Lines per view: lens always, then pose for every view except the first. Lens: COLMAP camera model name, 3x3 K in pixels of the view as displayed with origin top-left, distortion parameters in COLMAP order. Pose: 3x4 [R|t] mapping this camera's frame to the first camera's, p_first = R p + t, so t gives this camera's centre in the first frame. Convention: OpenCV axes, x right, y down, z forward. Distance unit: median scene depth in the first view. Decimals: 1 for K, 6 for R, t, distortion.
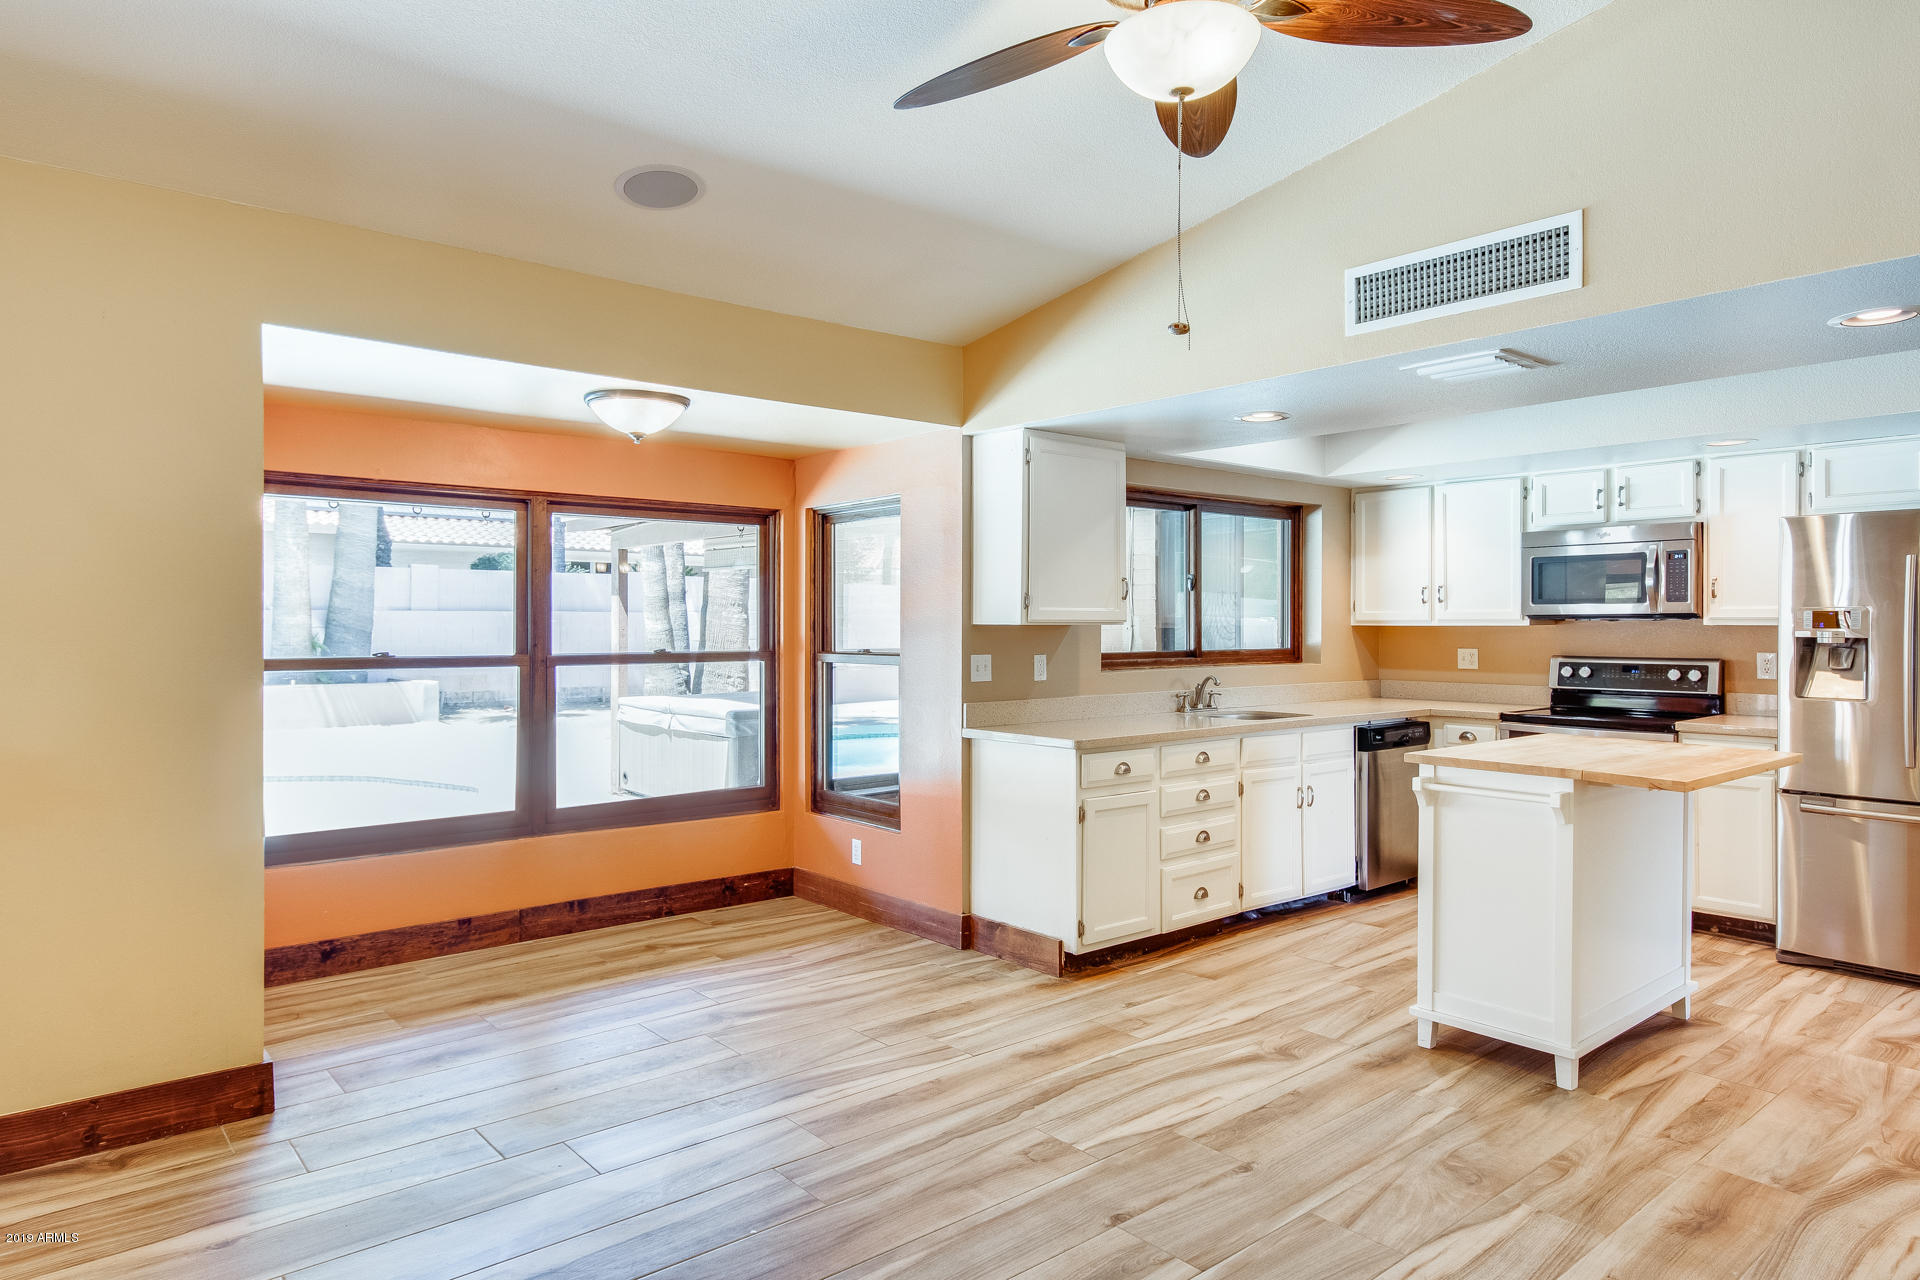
lens RADIAL K [[1165.7, 0, 928.4], [0, 1165.7, 627.4], [0, 0, 1]] dist [0.002199, -0.000455]
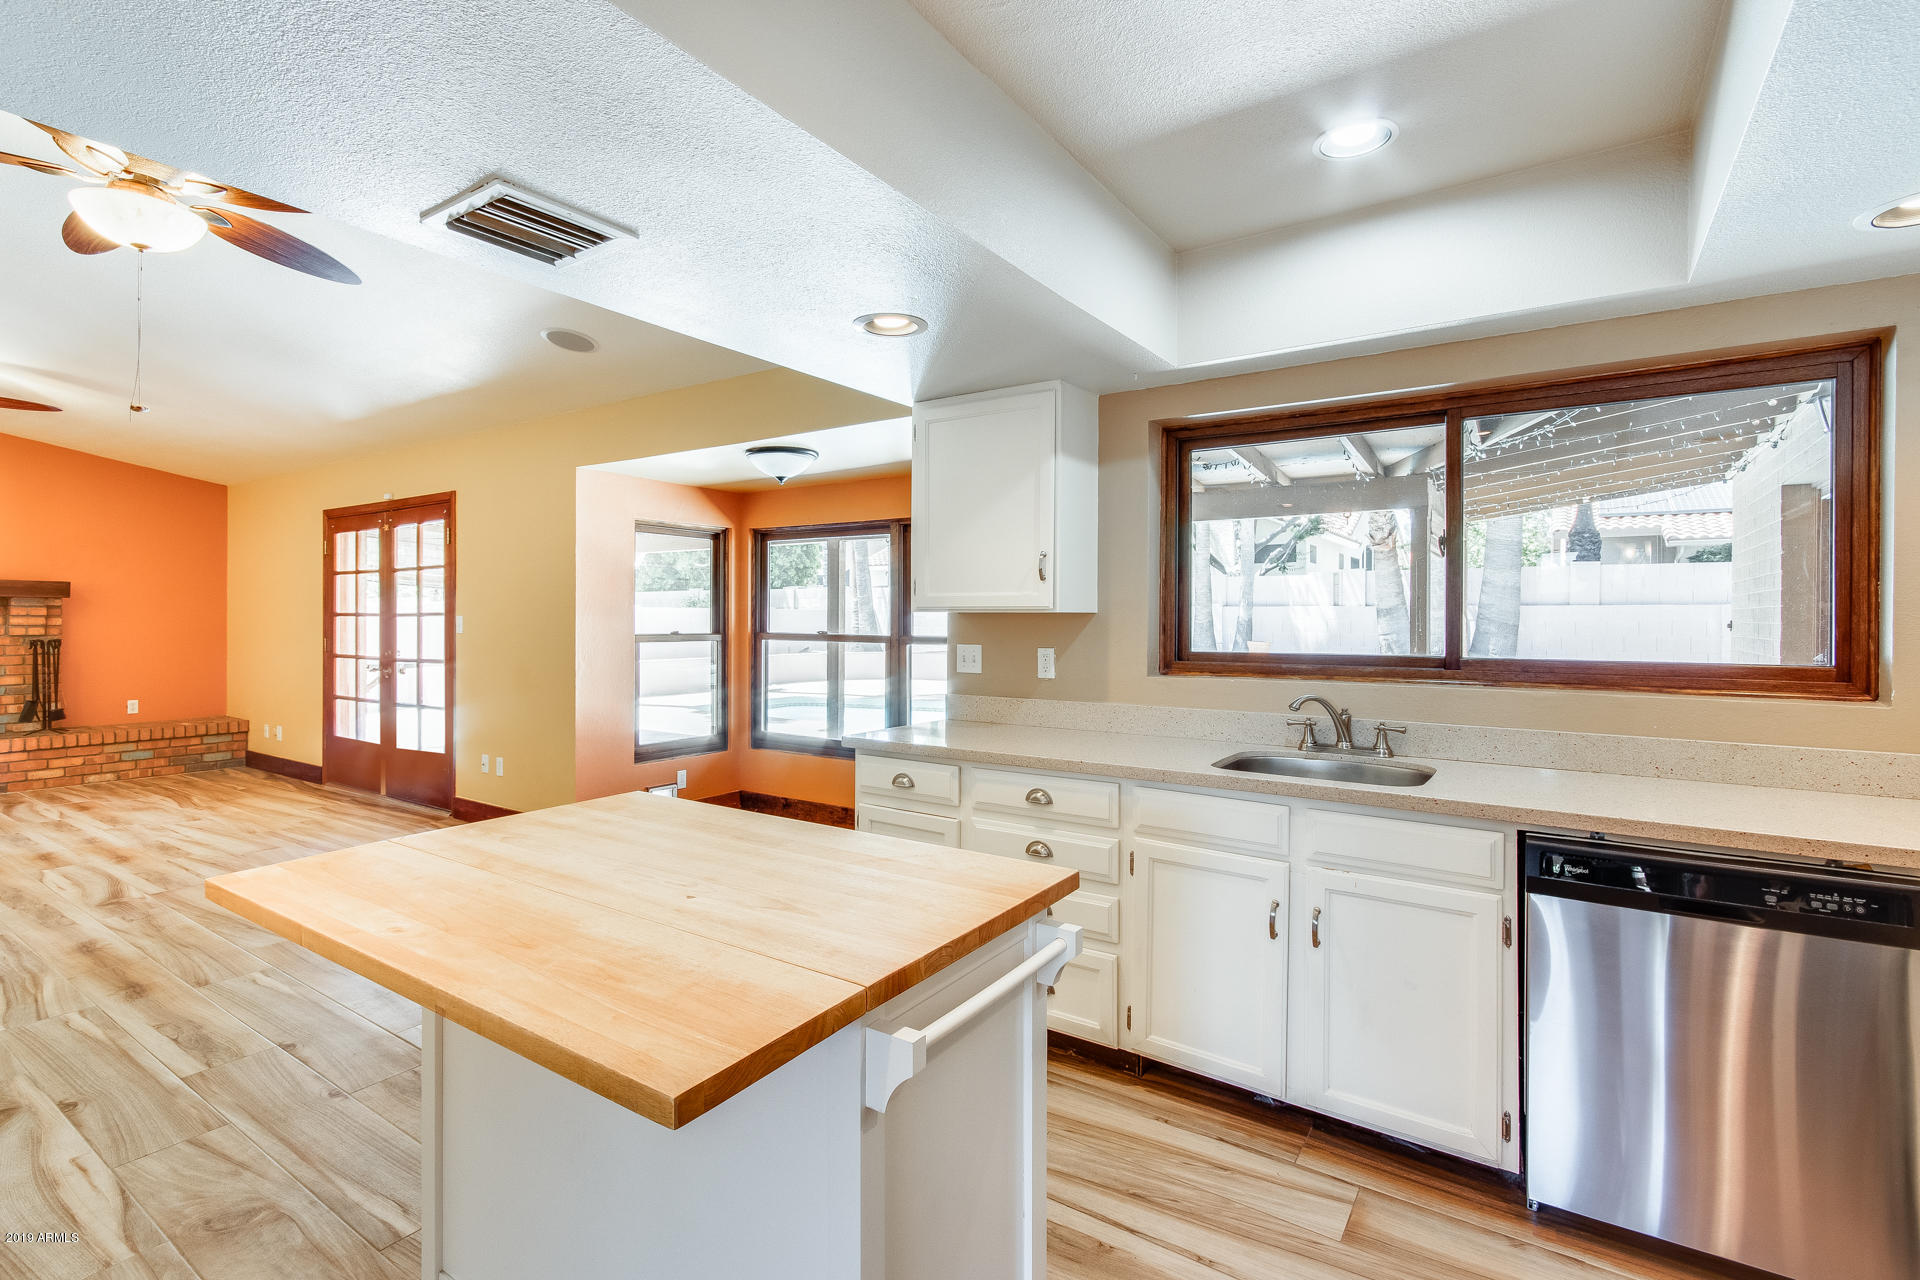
lens RADIAL K [[897.3, 0, 930.9], [0, 897.3, 622.4], [0, 0, 1]] dist [0.004515, 0.000456]
pose [[0.266861, 0.006947, -0.963710, 0.681950], [-0.005782, 0.999968, 0.005607, 0.001446], [0.963718, 0.004076, 0.266893, 0.715994]]
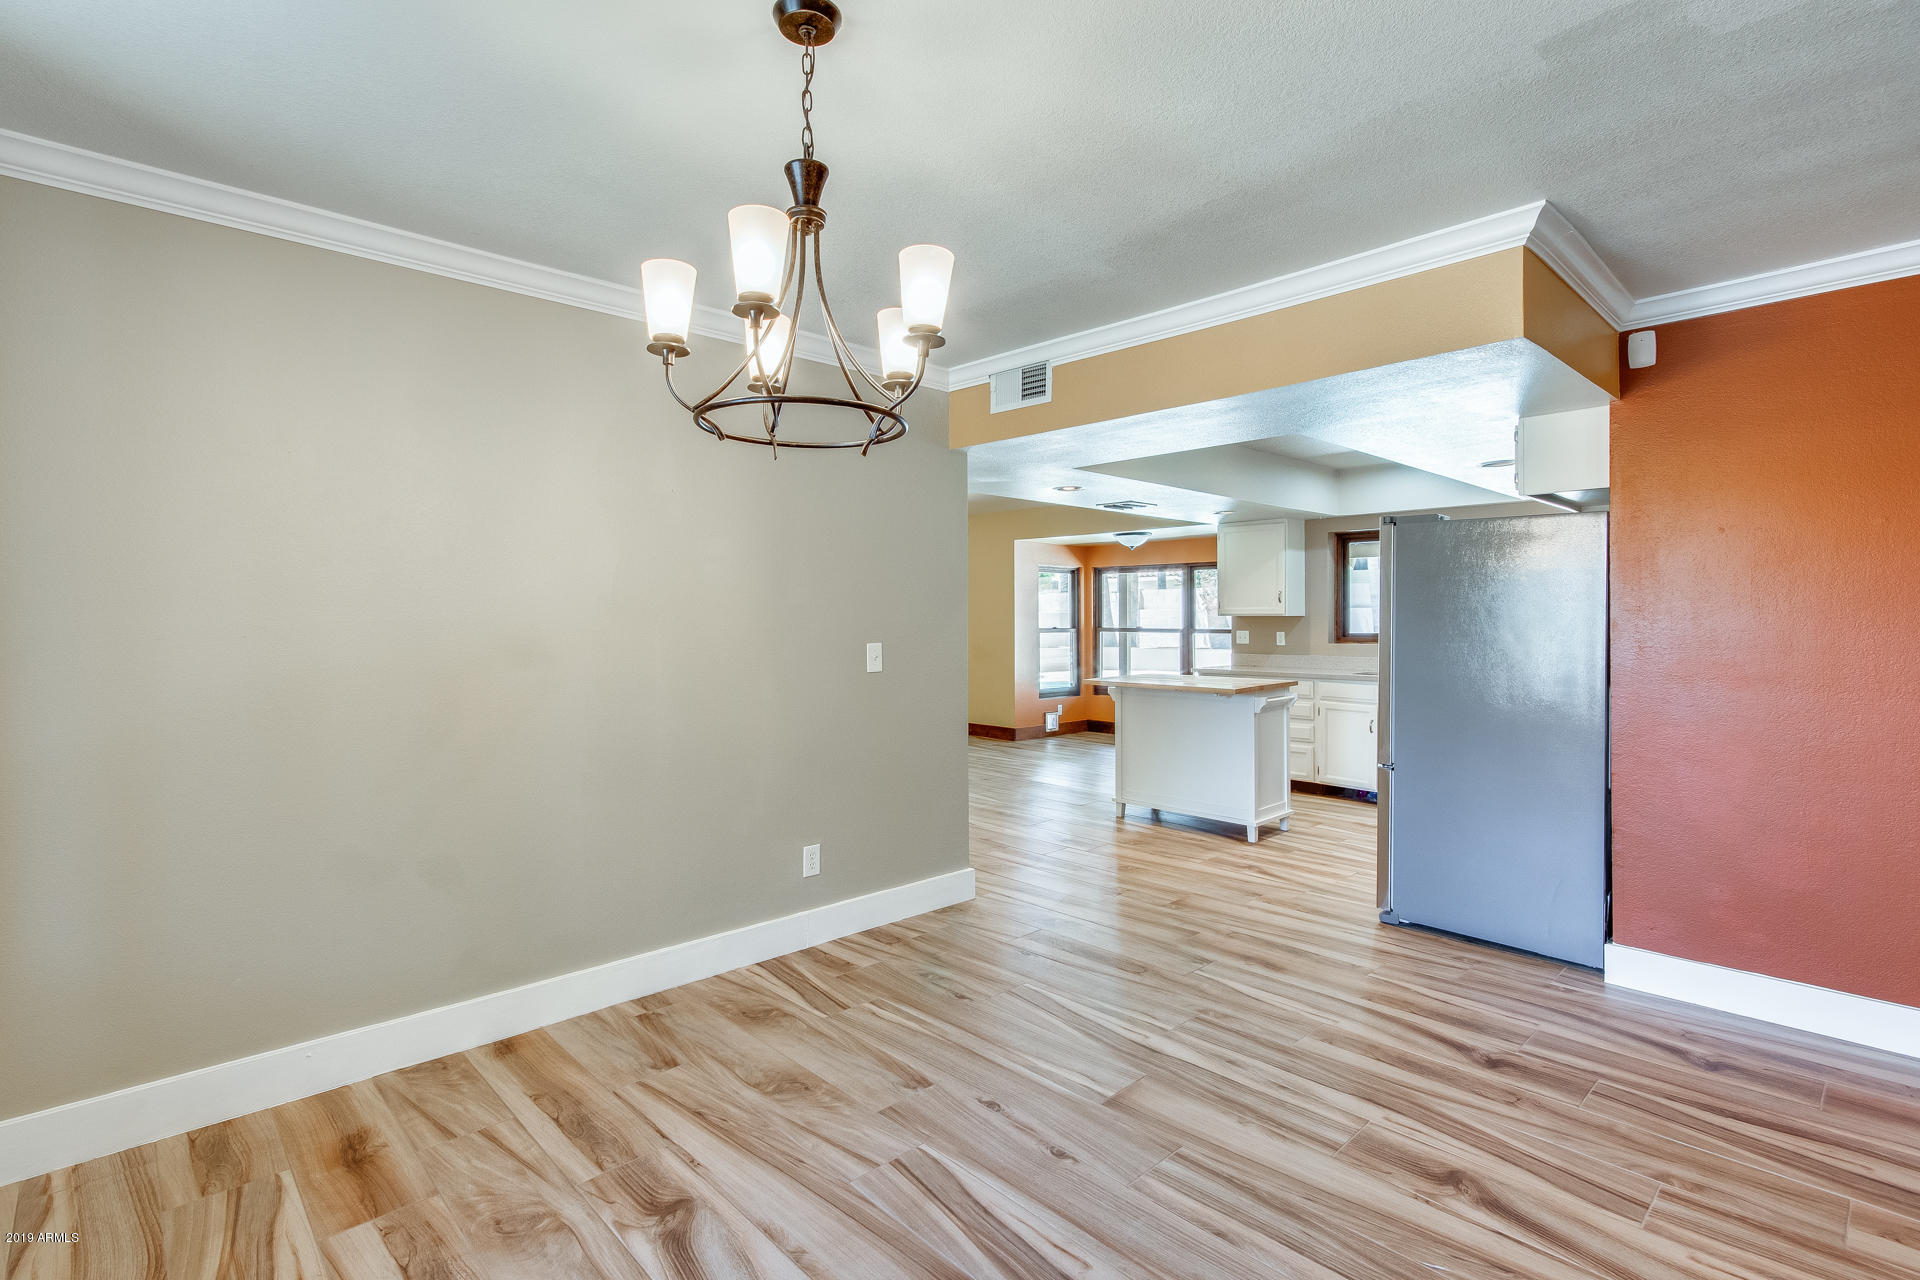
lens RADIAL K [[904.4, 0, 935.0], [0, 904.4, 612.9], [0, 0, 1]] dist [0.000484, 0.000393]
pose [[0.056820, -0.004964, -0.998372, 1.484544], [-0.001123, 0.999987, -0.005036, 0.000760], [0.998384, 0.001408, 0.056814, 0.338810]]
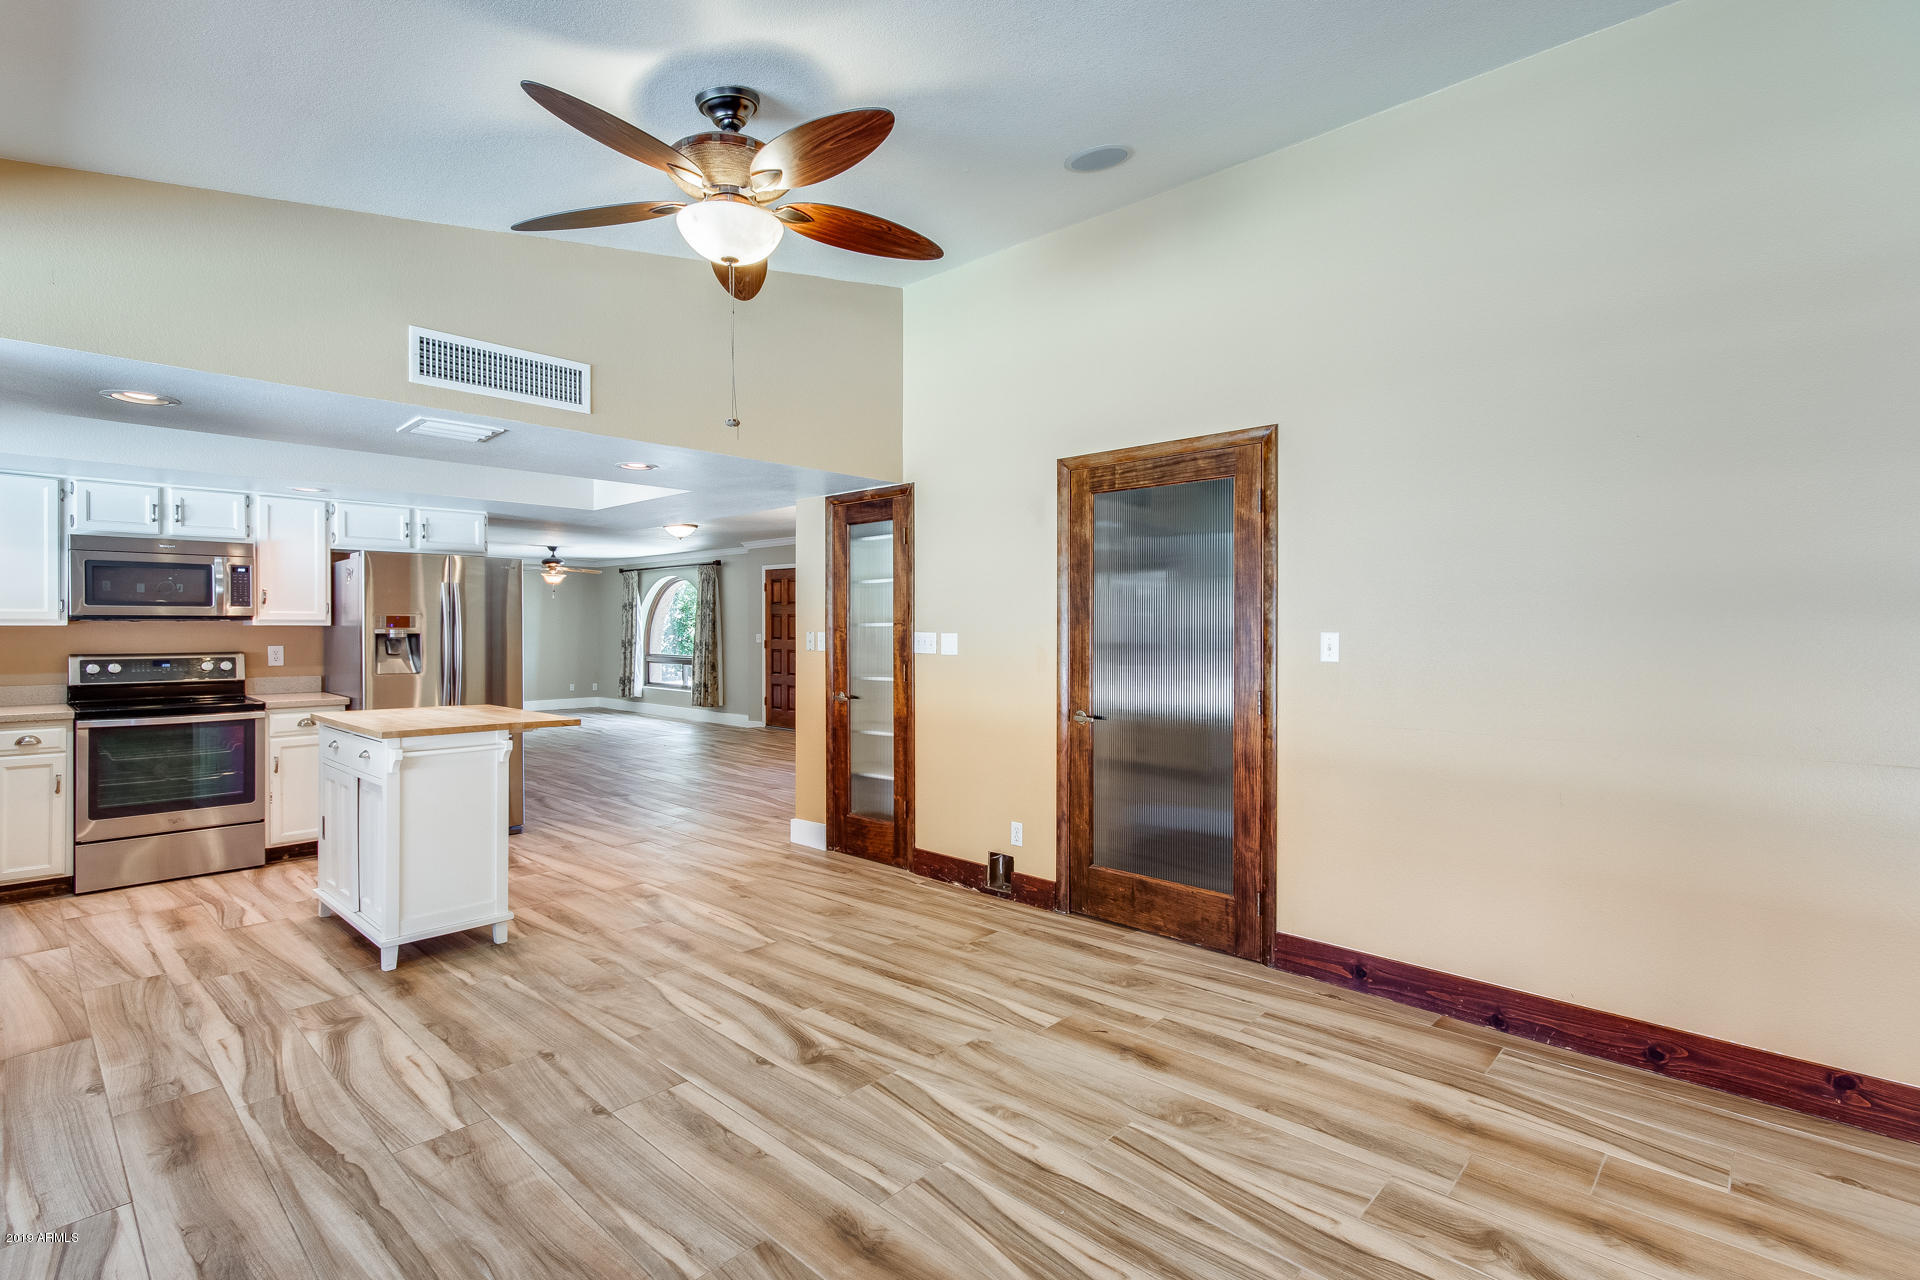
lens RADIAL K [[900.0, 0, 931.4], [0, 900.0, 631.9], [0, 0, 1]] dist [0.005604, 0.001069]
pose [[-0.114959, -0.006437, 0.993349, -0.403777], [0.000964, 0.999978, 0.006592, -0.000364], [-0.993370, 0.001715, -0.114950, 0.379745]]
